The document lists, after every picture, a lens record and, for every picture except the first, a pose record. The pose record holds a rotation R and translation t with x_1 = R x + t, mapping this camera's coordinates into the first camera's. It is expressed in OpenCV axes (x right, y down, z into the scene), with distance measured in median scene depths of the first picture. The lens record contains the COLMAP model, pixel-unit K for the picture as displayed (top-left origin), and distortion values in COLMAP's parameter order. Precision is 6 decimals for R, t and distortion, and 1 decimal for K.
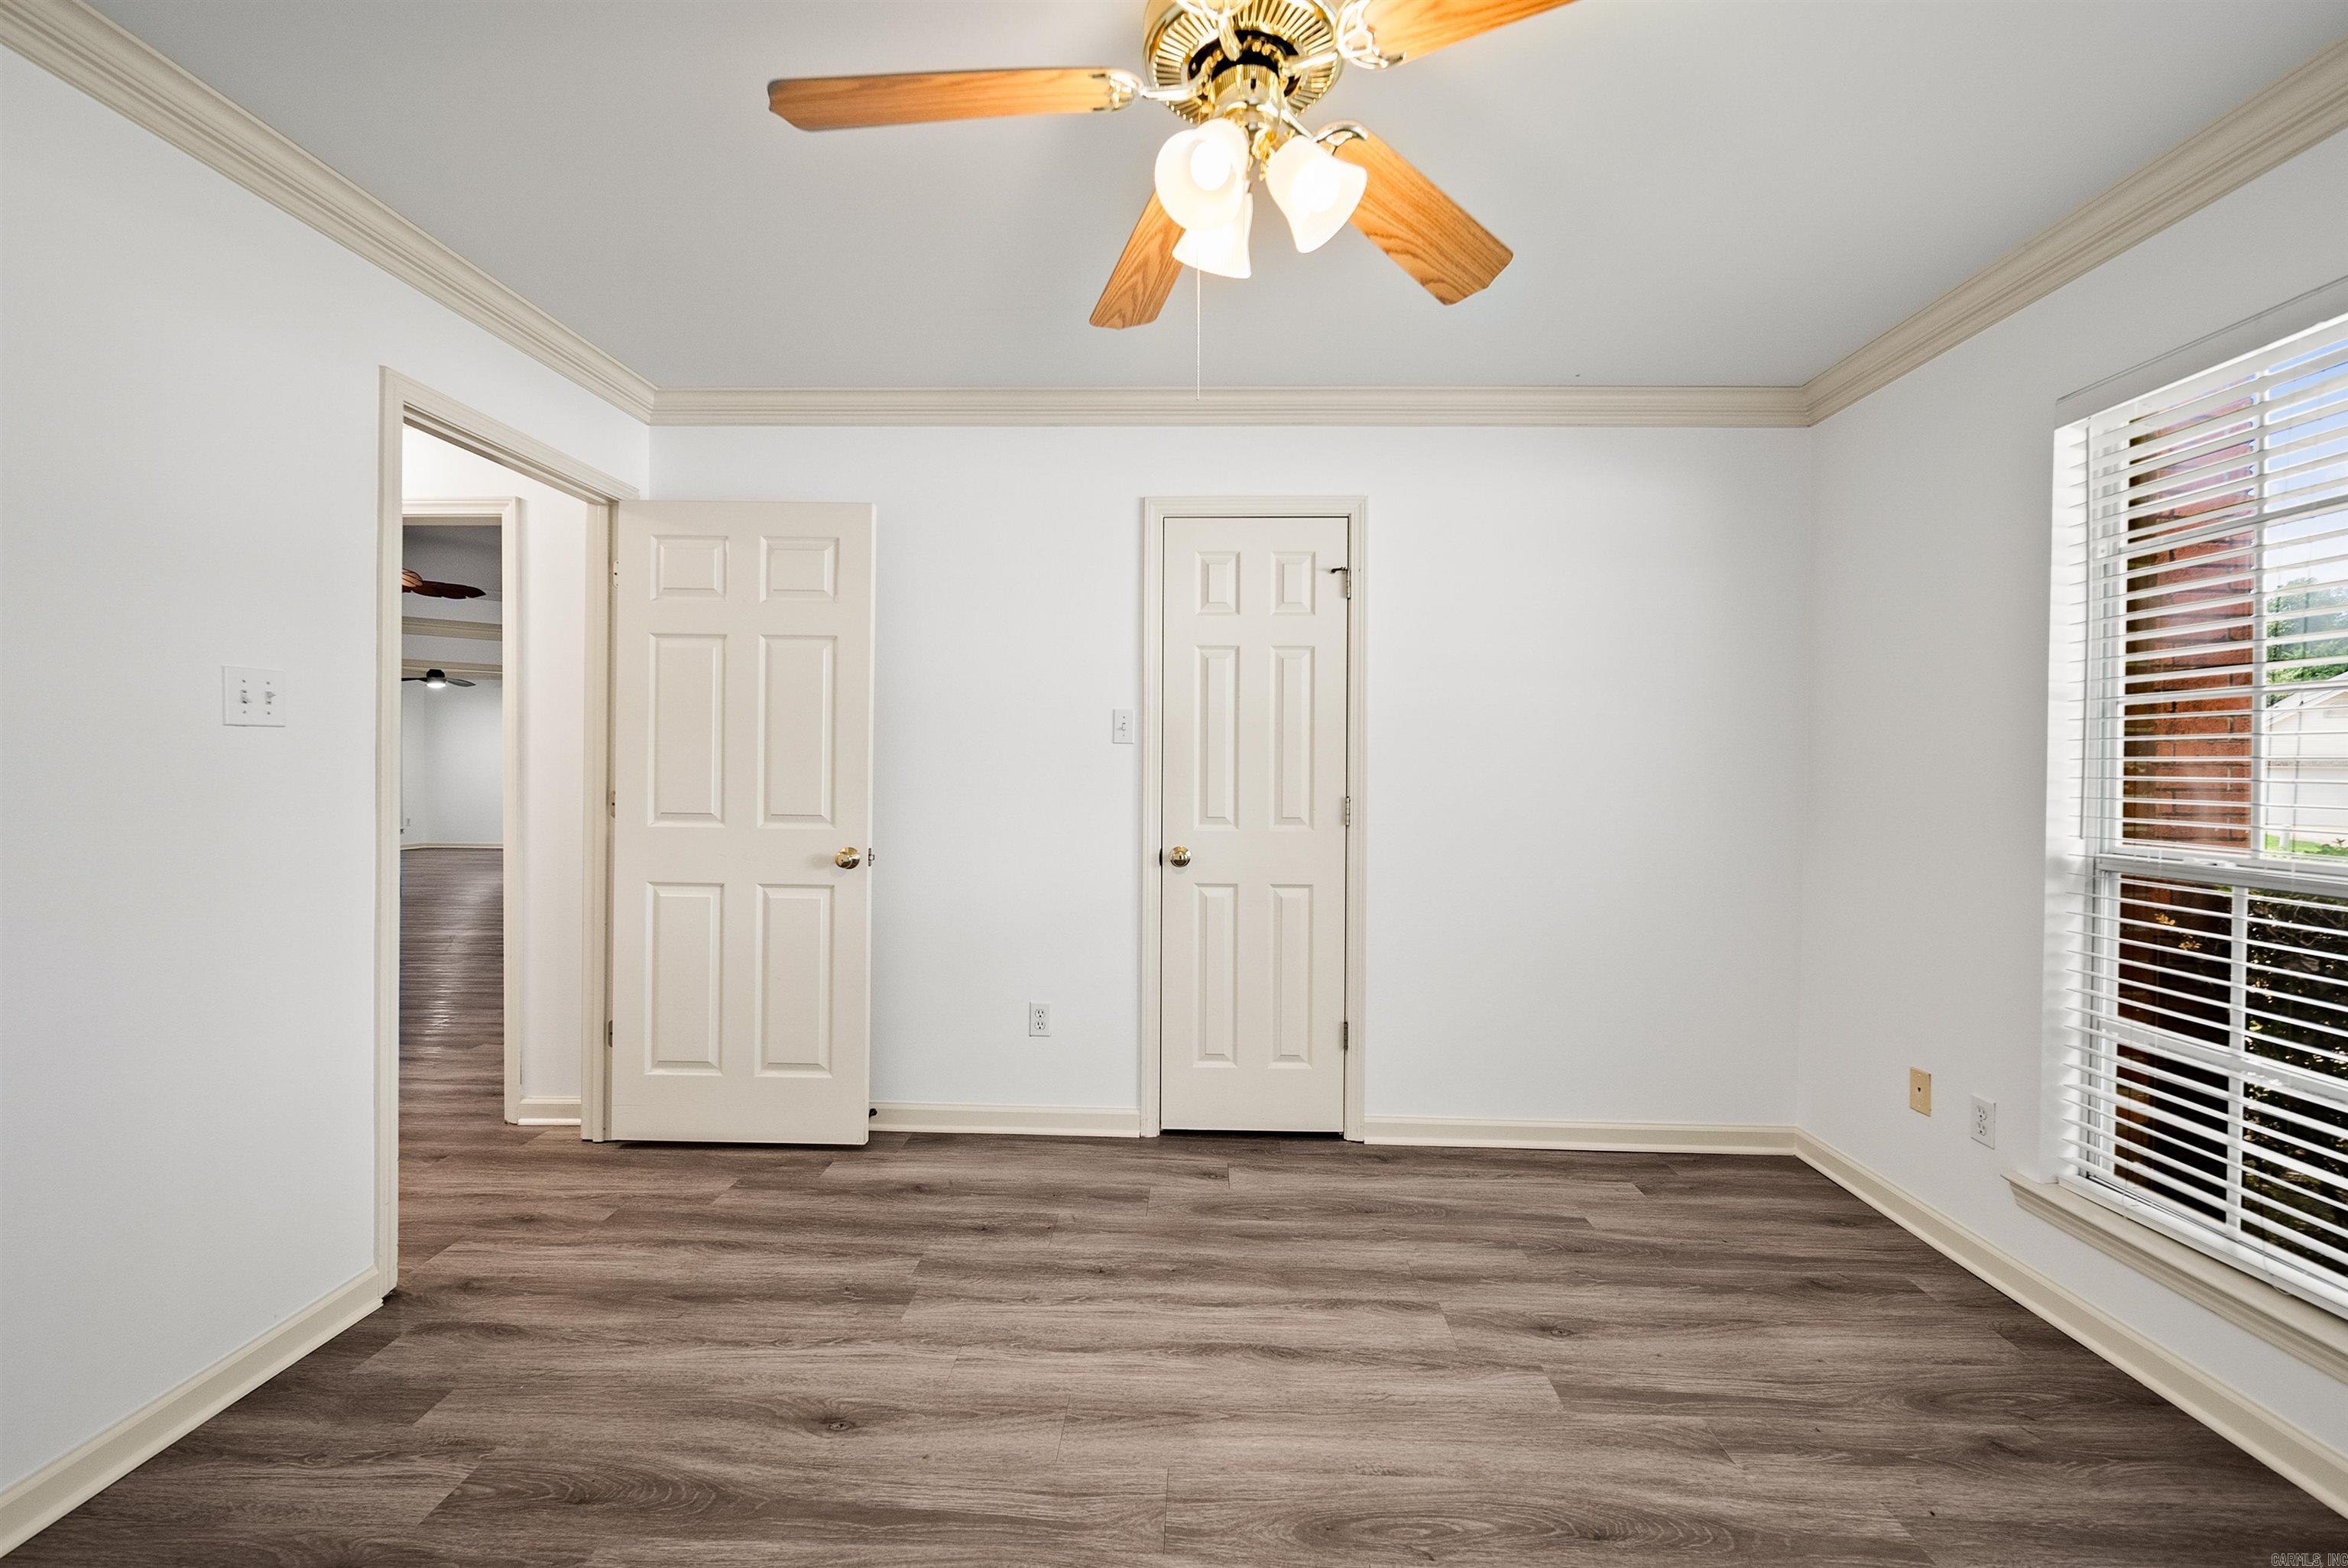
lens RADIAL K [[912.0, 0, 1166.2], [0, 912.0, 785.6], [0, 0, 1]] dist [-0.001617, -0.001380]
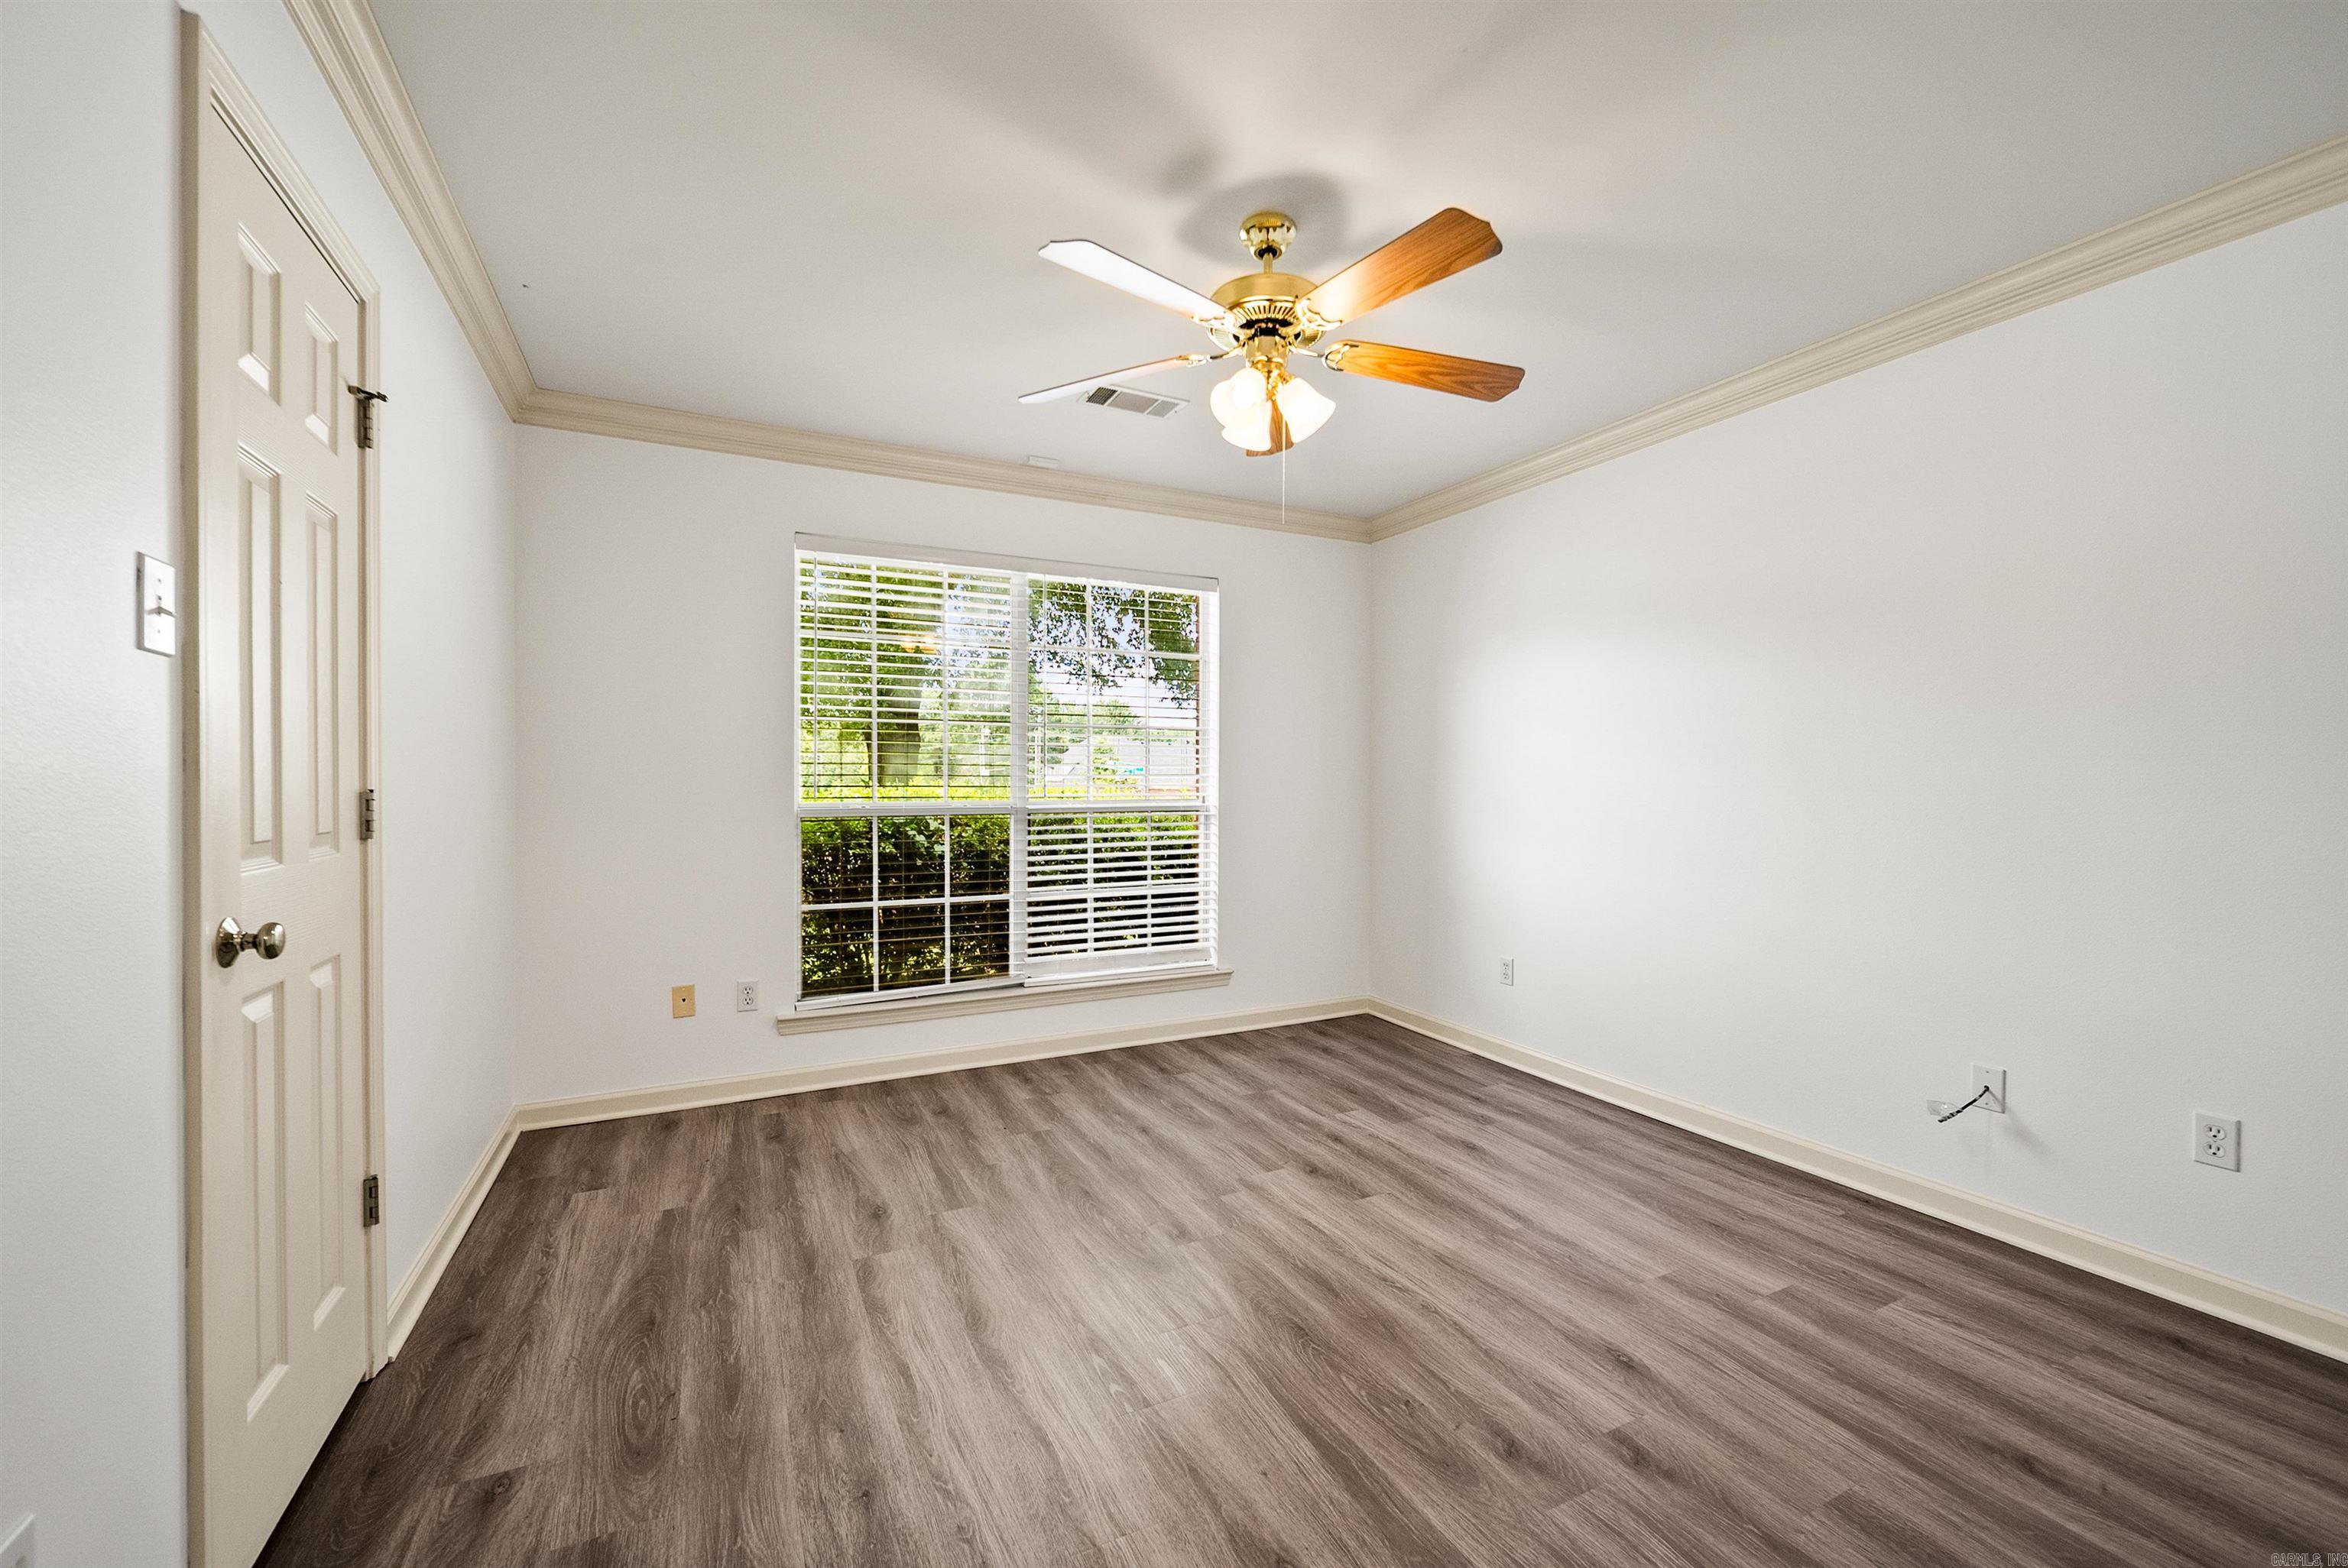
lens RADIAL K [[912.0, 0, 1176.9], [0, 912.0, 780.6], [0, 0, 1]] dist [-0.001617, -0.001380]
pose [[-0.475421, -0.006185, 0.879737, -0.803185], [0.016662, 0.999733, 0.016033, 0.002538], [-0.879601, 0.022280, -0.475190, 1.160286]]
